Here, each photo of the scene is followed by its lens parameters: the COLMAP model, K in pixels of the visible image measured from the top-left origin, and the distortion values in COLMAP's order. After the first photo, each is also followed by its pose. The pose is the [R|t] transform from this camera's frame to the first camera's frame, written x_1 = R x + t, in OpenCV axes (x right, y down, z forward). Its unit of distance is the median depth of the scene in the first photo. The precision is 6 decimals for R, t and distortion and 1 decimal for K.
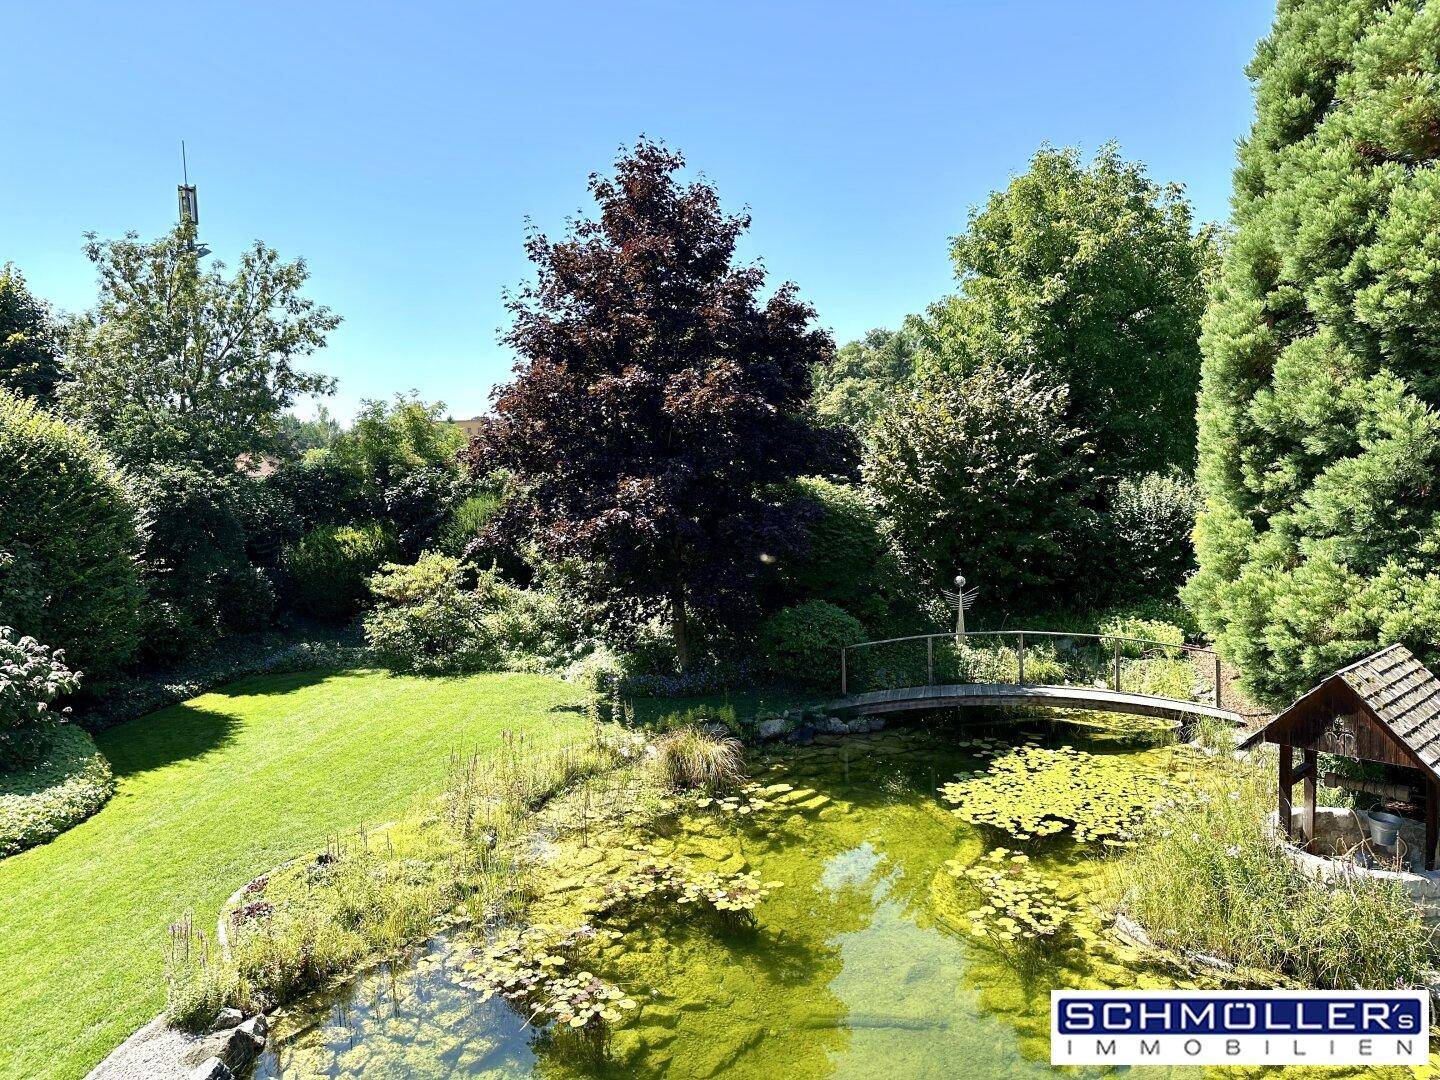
lens RADIAL K [[1010.5, 0, 686.9], [0, 1010.5, 544.7], [0, 0, 1]] dist [-0.024269, -0.001389]
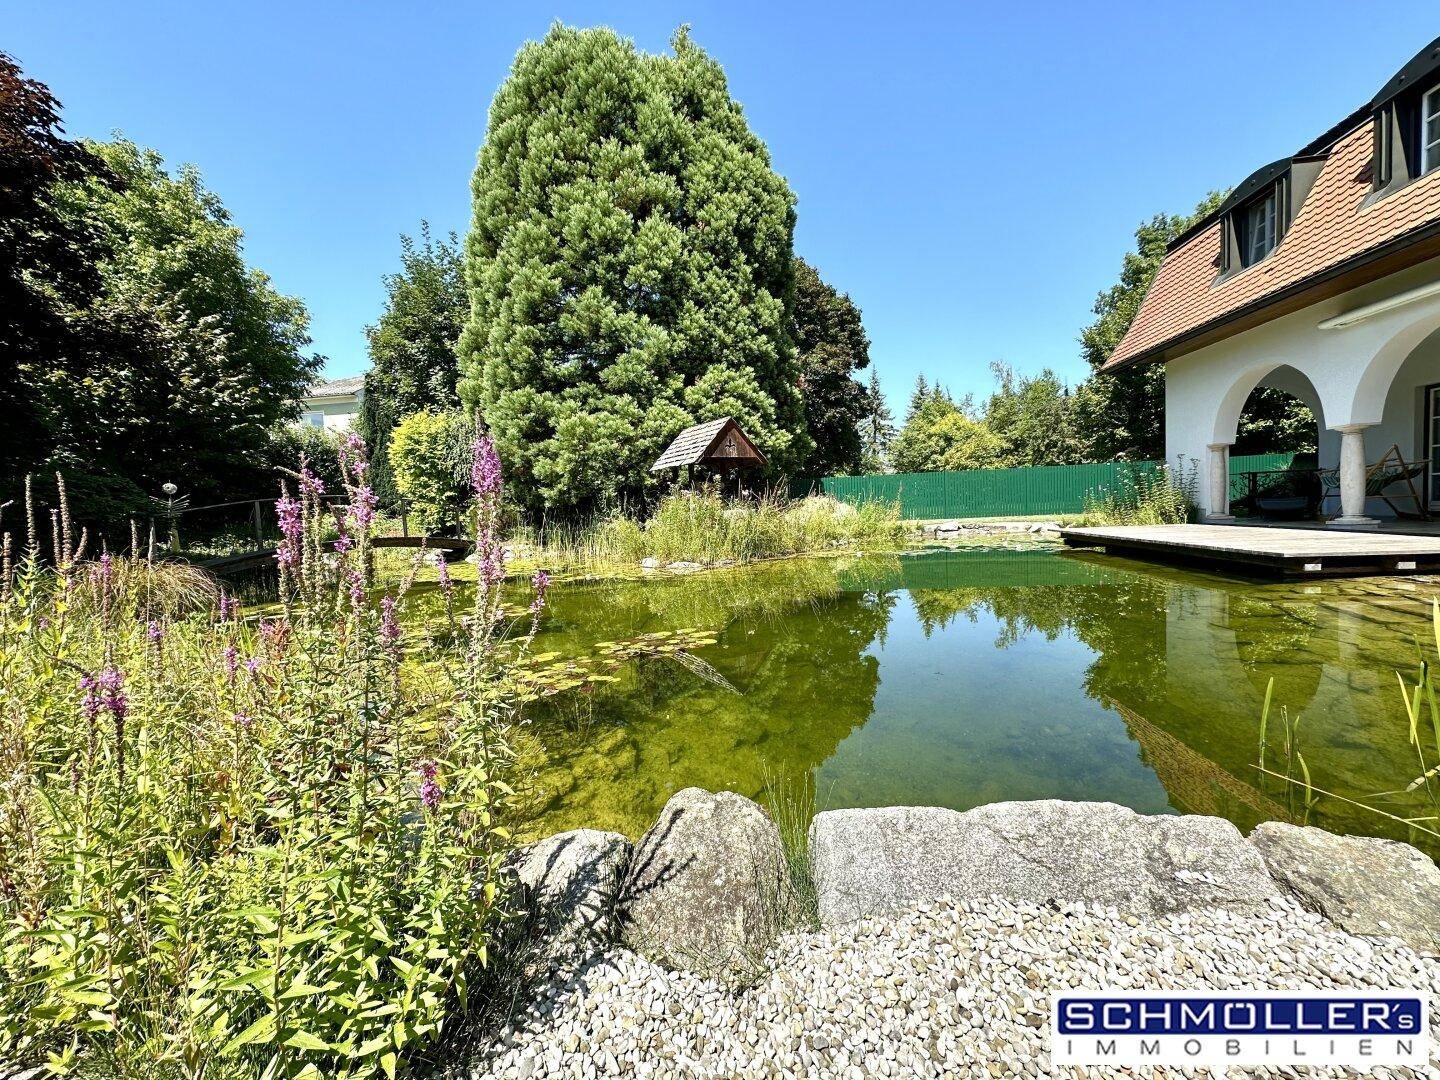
lens RADIAL K [[575.1, 0, 720.0], [0, 575.1, 540.0], [0, 0, 1]] dist [-0.000053, -0.000169]
pose [[0.121219, -0.026437, 0.992274, -0.295586], [0.135325, 0.990752, 0.009865, 0.191179], [-0.983358, 0.133084, 0.123675, 0.461848]]
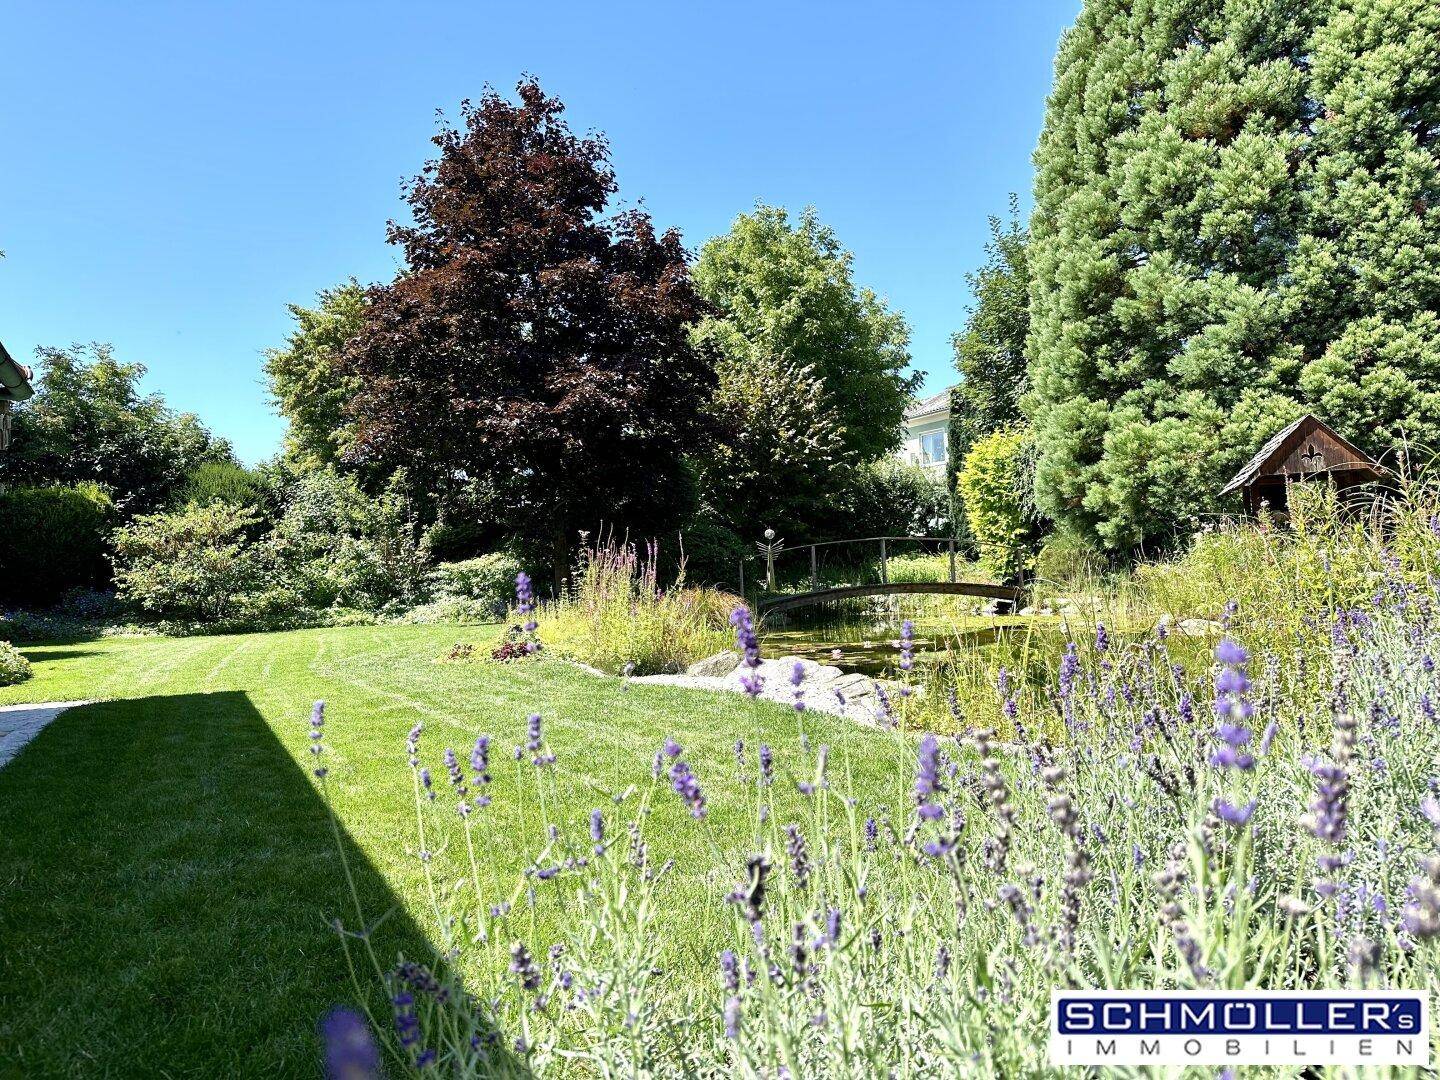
lens RADIAL K [[988.1, 0, 720.0], [0, 988.1, 540.0], [0, 0, 1]] dist [-0.007101, 0.002602]
pose [[0.847822, 0.020112, 0.529899, -0.427428], [0.065462, 0.987668, -0.142222, 0.233784], [-0.526224, 0.155267, 0.836050, 0.144211]]
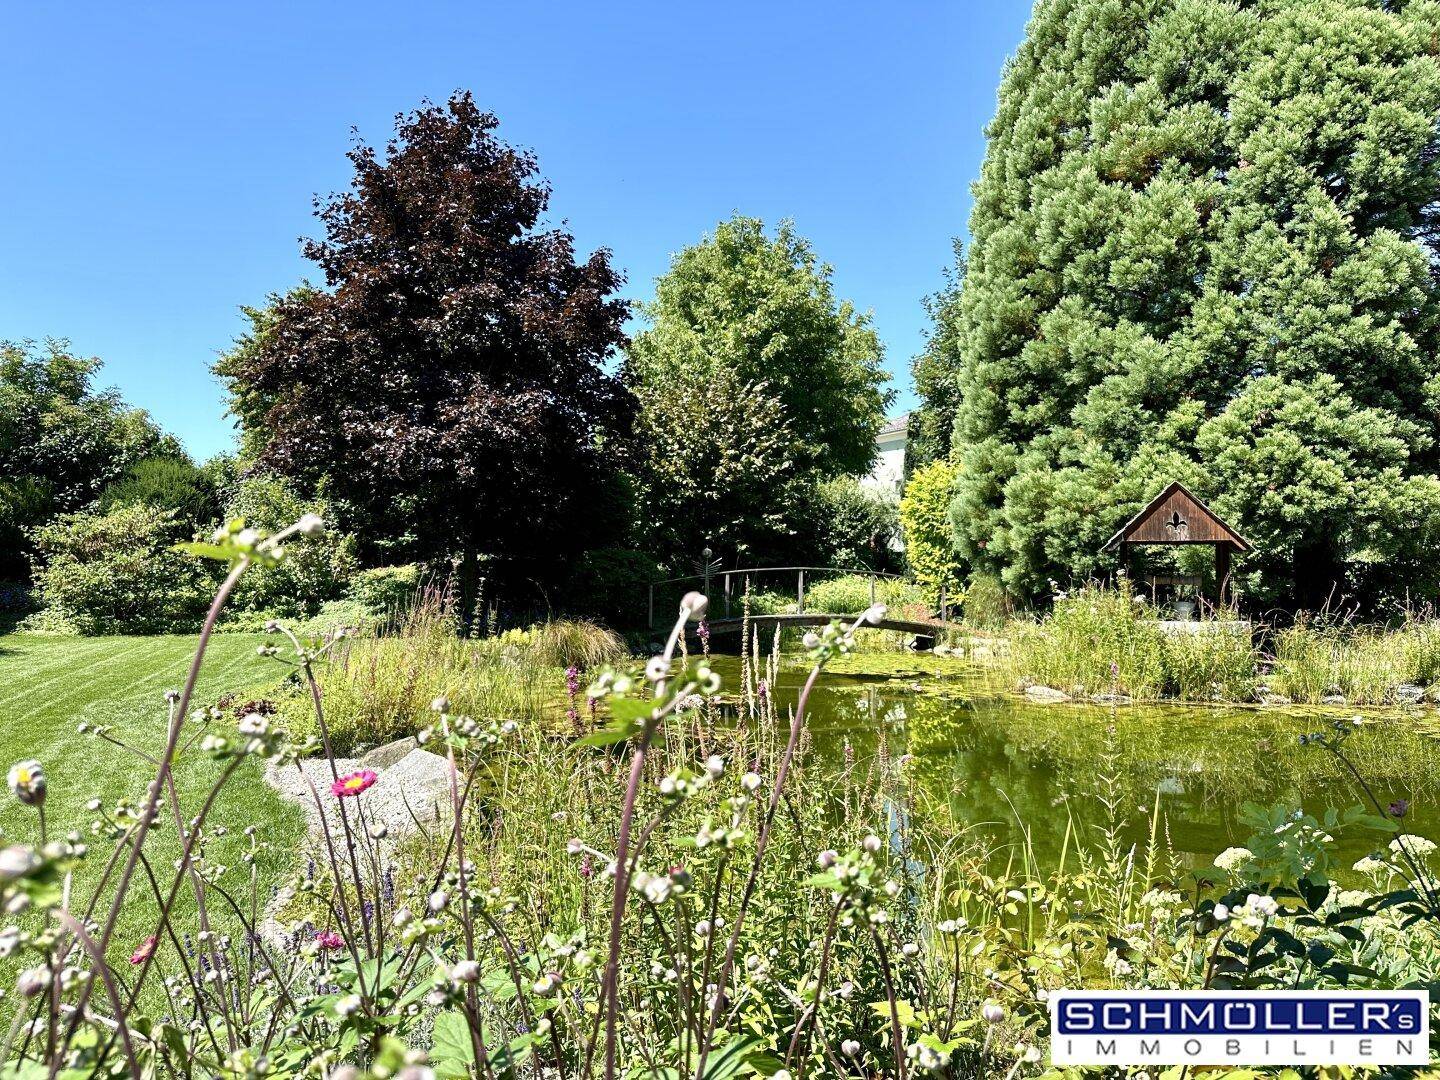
lens RADIAL K [[988.1, 0, 720.0], [0, 988.1, 540.0], [0, 0, 1]] dist [-0.007101, 0.002602]
pose [[0.867108, 0.053791, 0.495208, -0.304726], [0.013525, 0.991243, -0.131354, 0.196883], [-0.497937, 0.120595, 0.858787, 0.069465]]
